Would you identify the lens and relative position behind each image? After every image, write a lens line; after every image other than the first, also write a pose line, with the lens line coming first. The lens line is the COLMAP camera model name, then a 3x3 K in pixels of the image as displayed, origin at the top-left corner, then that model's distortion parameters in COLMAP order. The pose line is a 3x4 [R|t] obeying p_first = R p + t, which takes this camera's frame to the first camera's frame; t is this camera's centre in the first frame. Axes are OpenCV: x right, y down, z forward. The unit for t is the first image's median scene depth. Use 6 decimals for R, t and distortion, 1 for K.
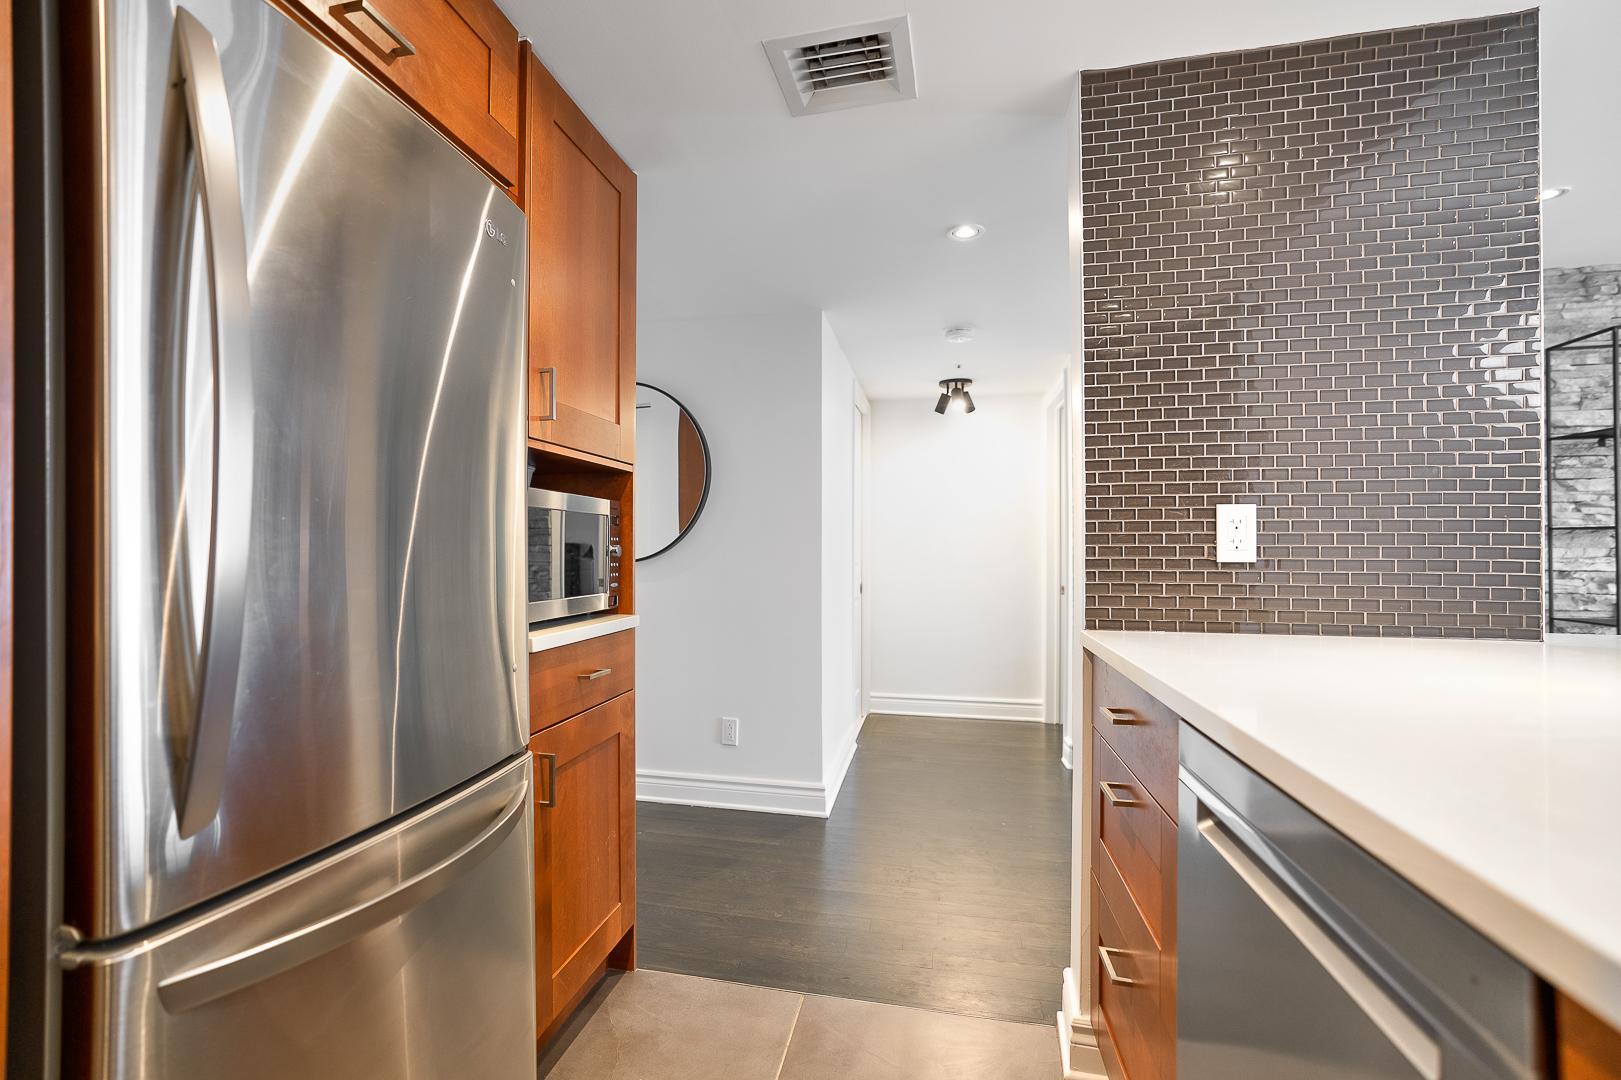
lens RADIAL K [[770.1, 0, 754.4], [0, 770.1, 543.2], [0, 0, 1]] dist [0.000064, 0.000250]
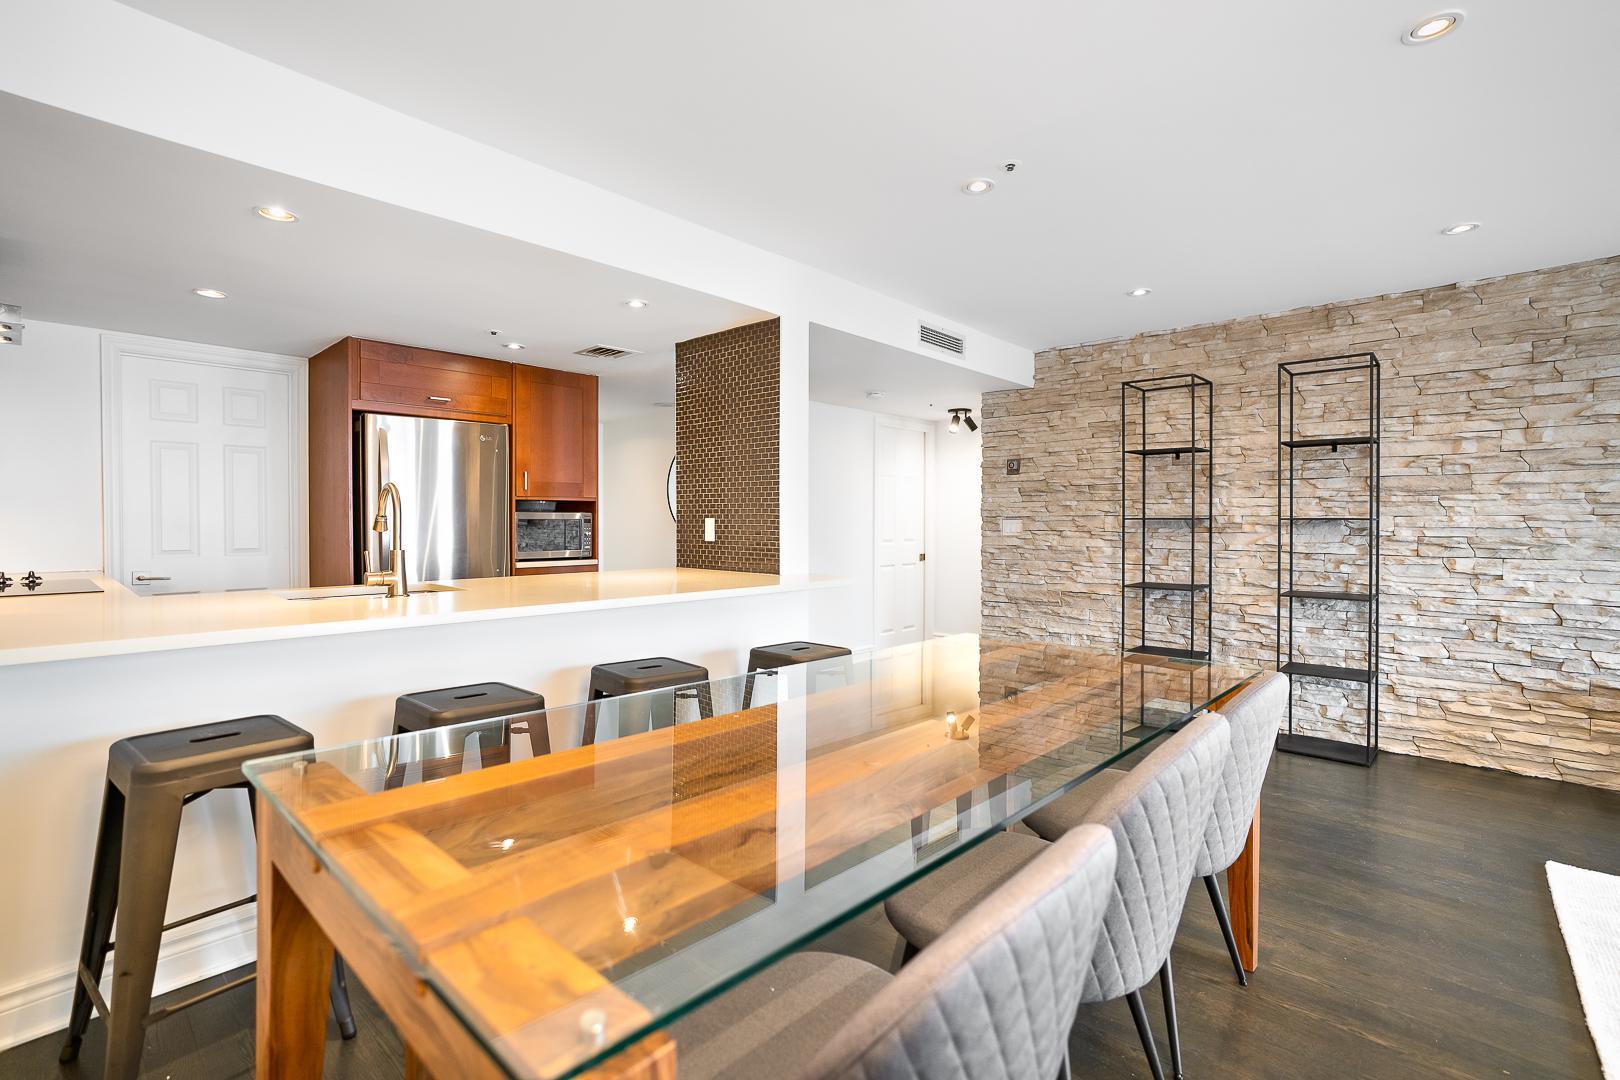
lens RADIAL K [[727.2, 0, 806.3], [0, 727.2, 531.6], [0, 0, 1]] dist [-0.041187, 0.017438]
pose [[0.869988, 0.008247, -0.493004, 1.963548], [0.002528, 0.999772, 0.021184, -0.053202], [0.493067, -0.019676, 0.869769, -0.844931]]
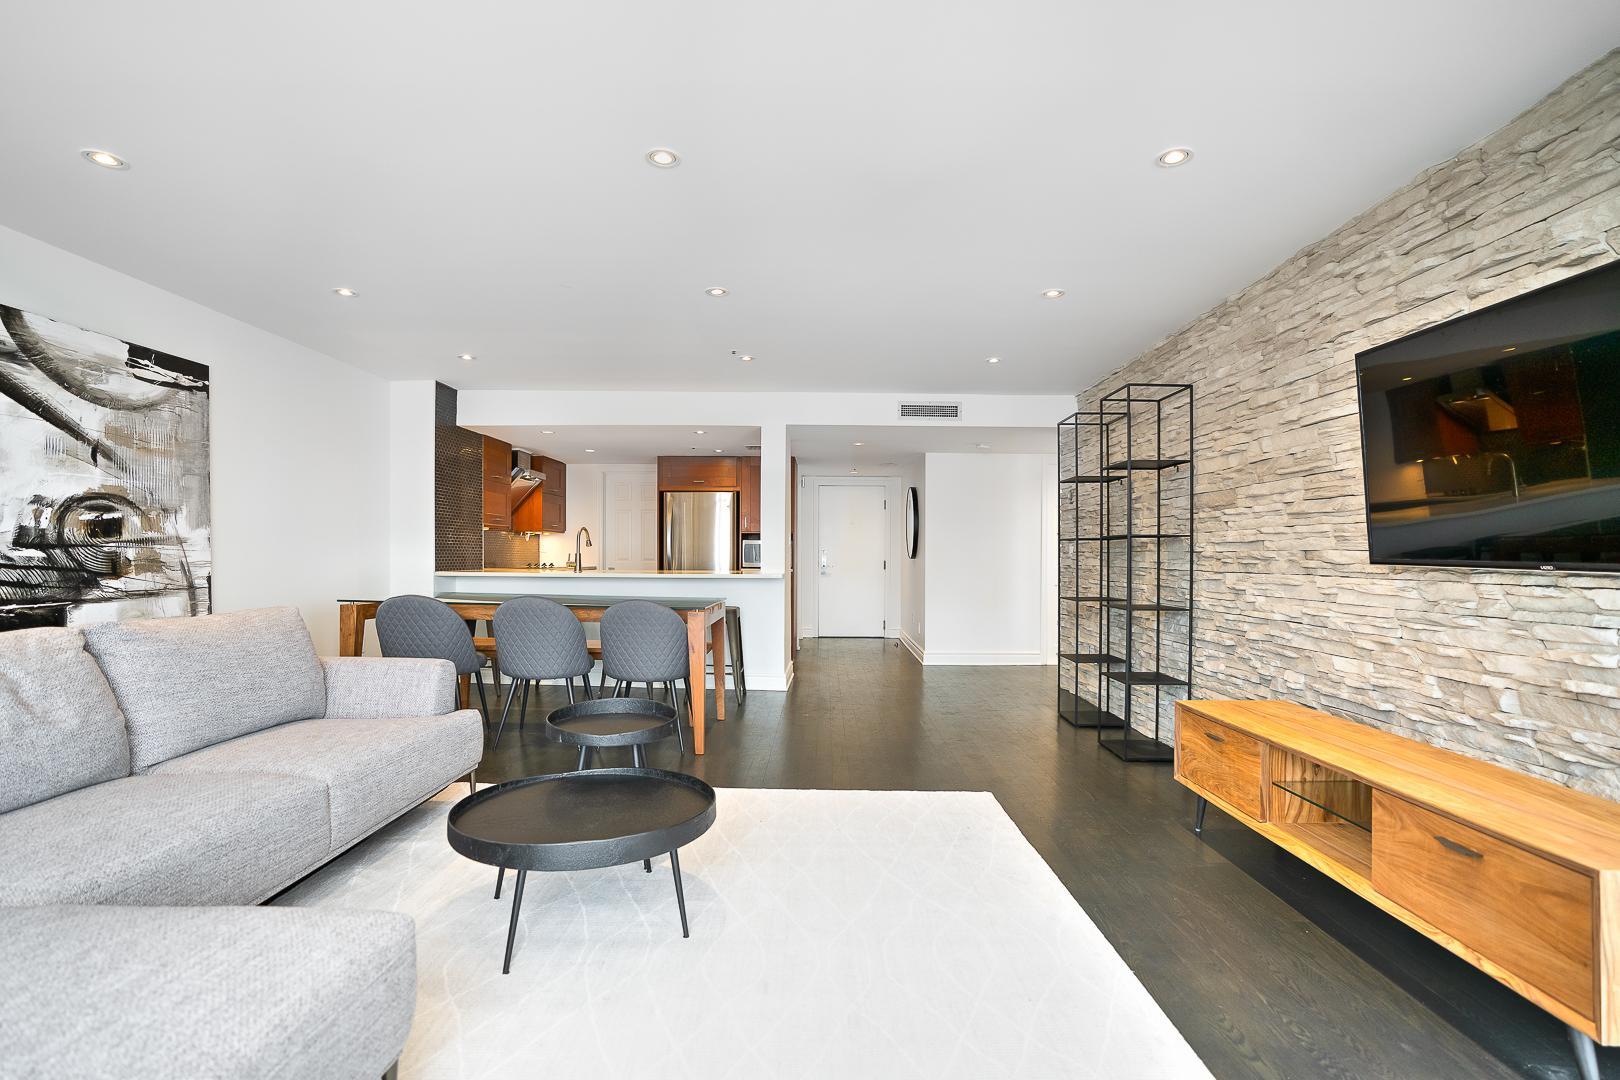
lens RADIAL K [[741.5, 0, 819.4], [0, 741.5, 563.1], [0, 0, 1]] dist [-0.037671, 0.022496]
pose [[0.232404, 0.010803, -0.972559, 4.521340], [0.000643, 0.999936, 0.011260, 0.023616], [0.972619, -0.003242, 0.232382, 0.306492]]
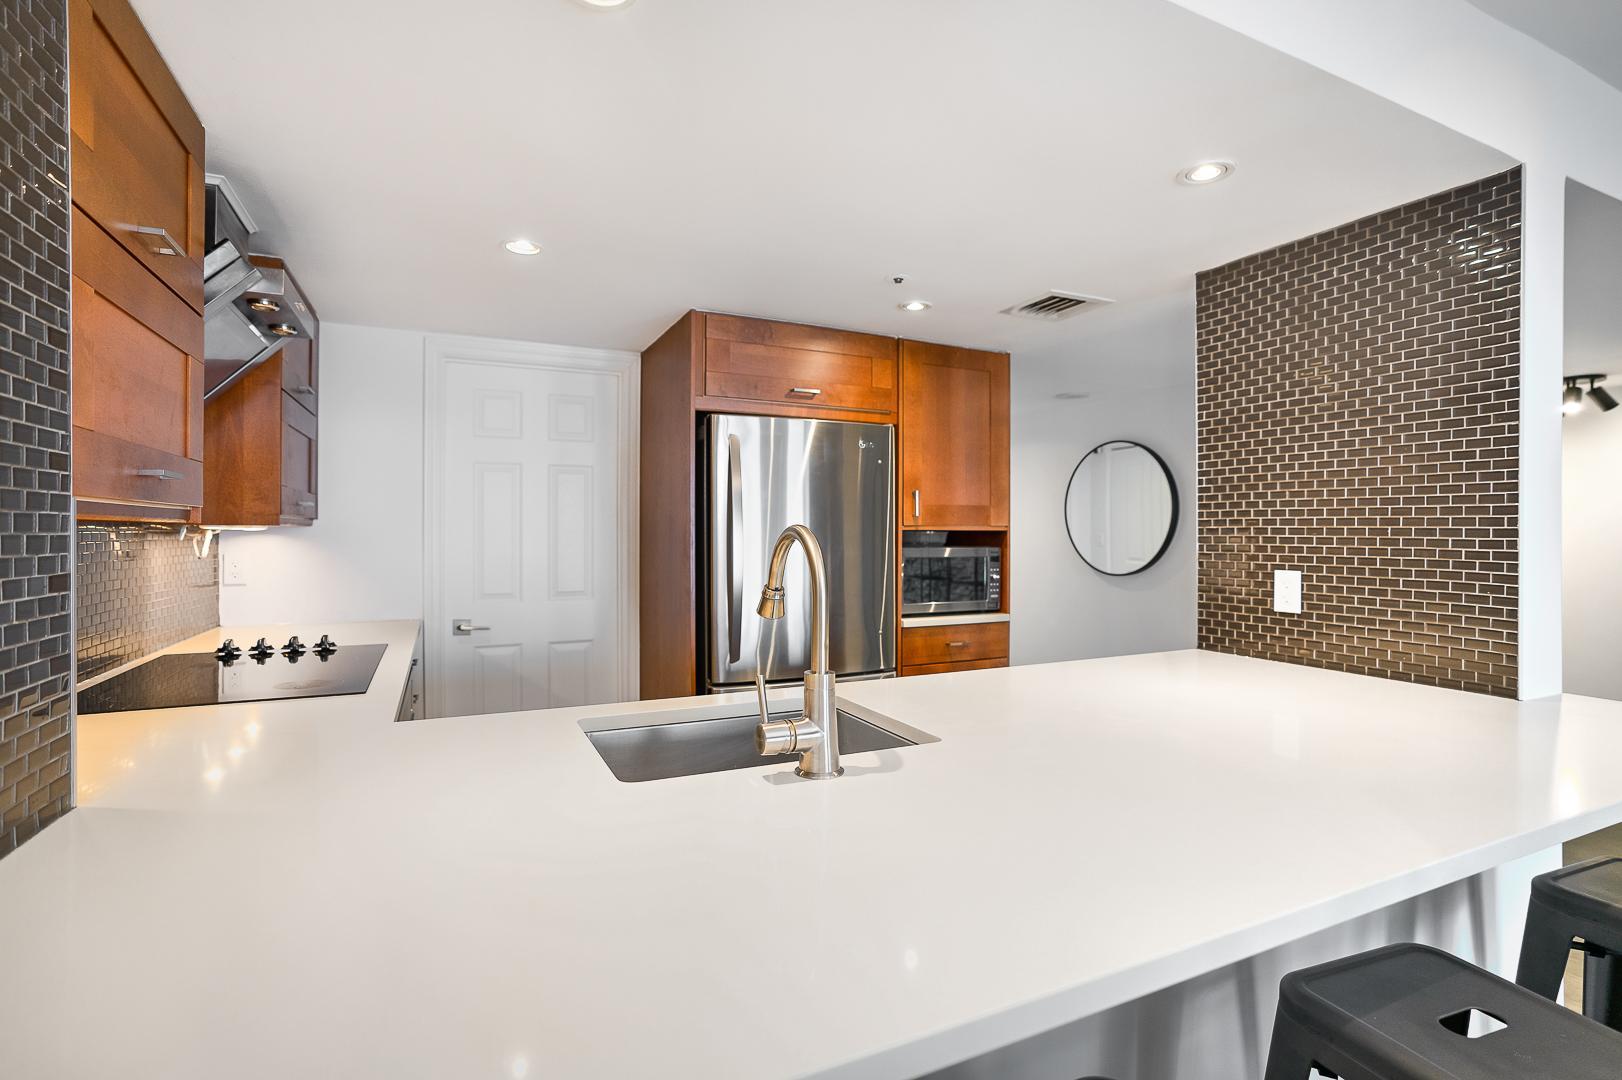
lens RADIAL K [[739.5, 0, 819.0], [0, 739.5, 536.6], [0, 0, 1]] dist [-0.039006, 0.021021]
pose [[0.662881, 0.006392, -0.748697, 1.006952], [0.000201, 0.999962, 0.008716, -0.118359], [0.748724, -0.005928, 0.662855, -0.483579]]
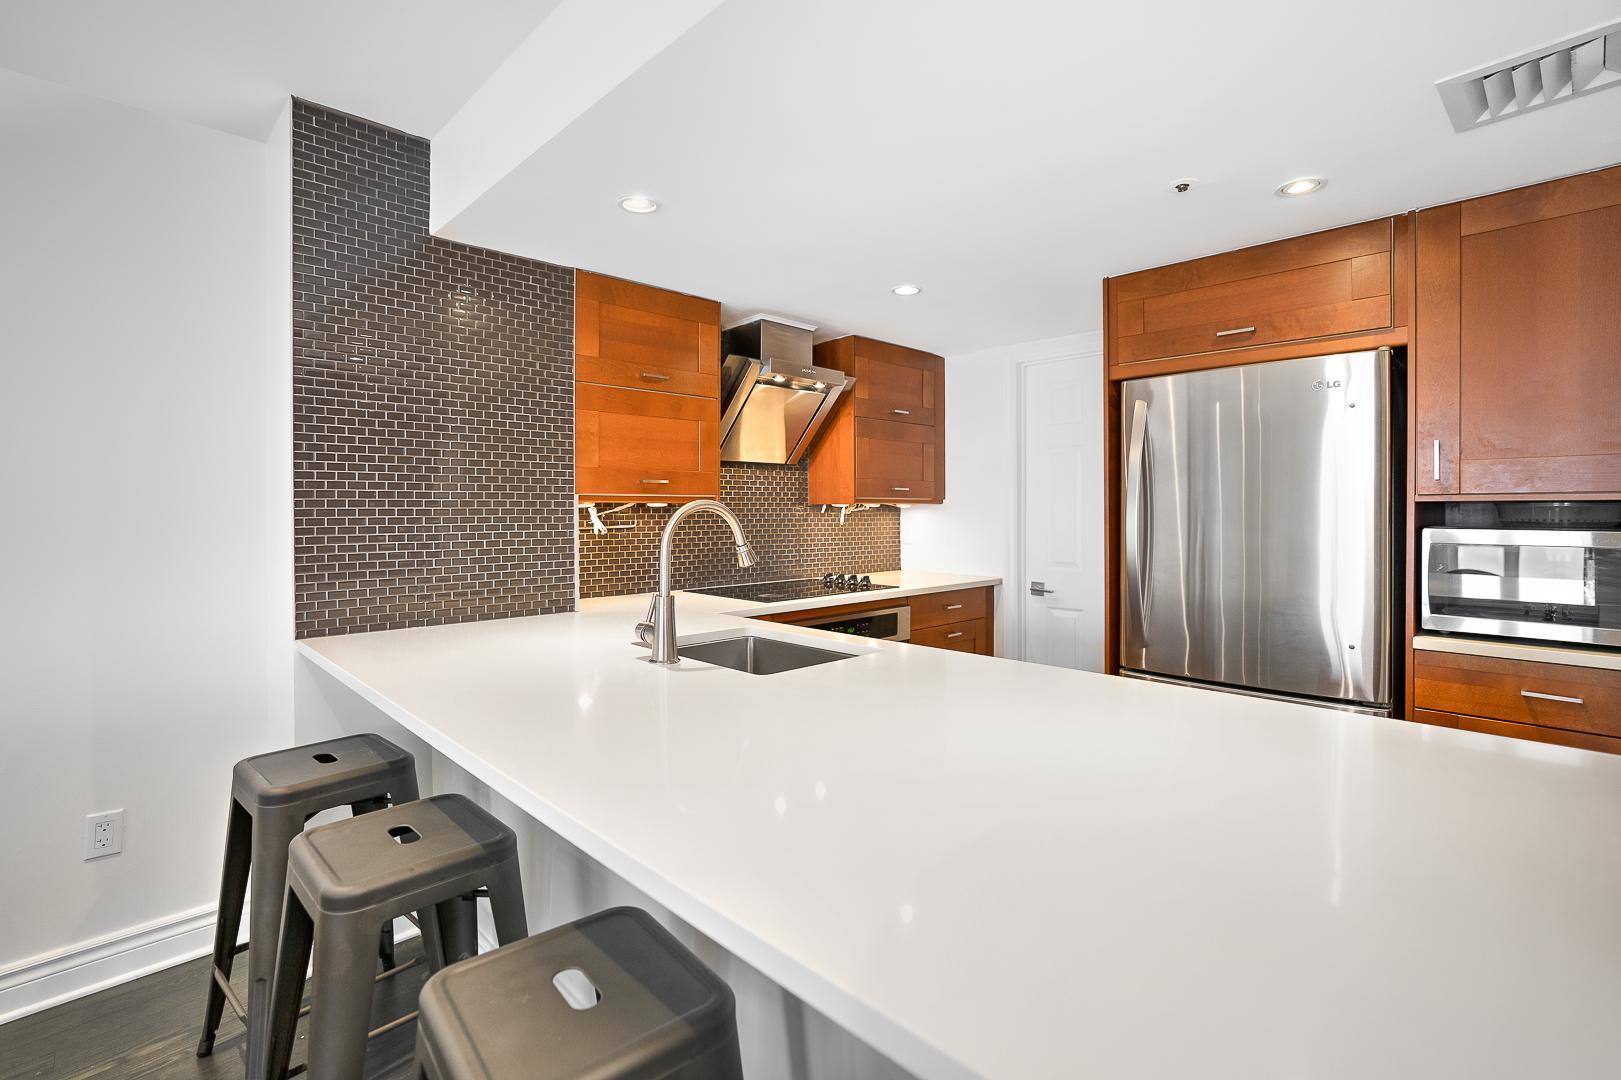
lens RADIAL K [[753.1, 0, 812.6], [0, 753.1, 509.0], [0, 0, 1]] dist [-0.018528, 0.000273]
pose [[-0.530710, 0.000564, -0.847553, 1.313398], [0.003415, 0.999993, -0.001474, -0.110217], [0.847547, -0.003677, -0.530708, 0.738917]]
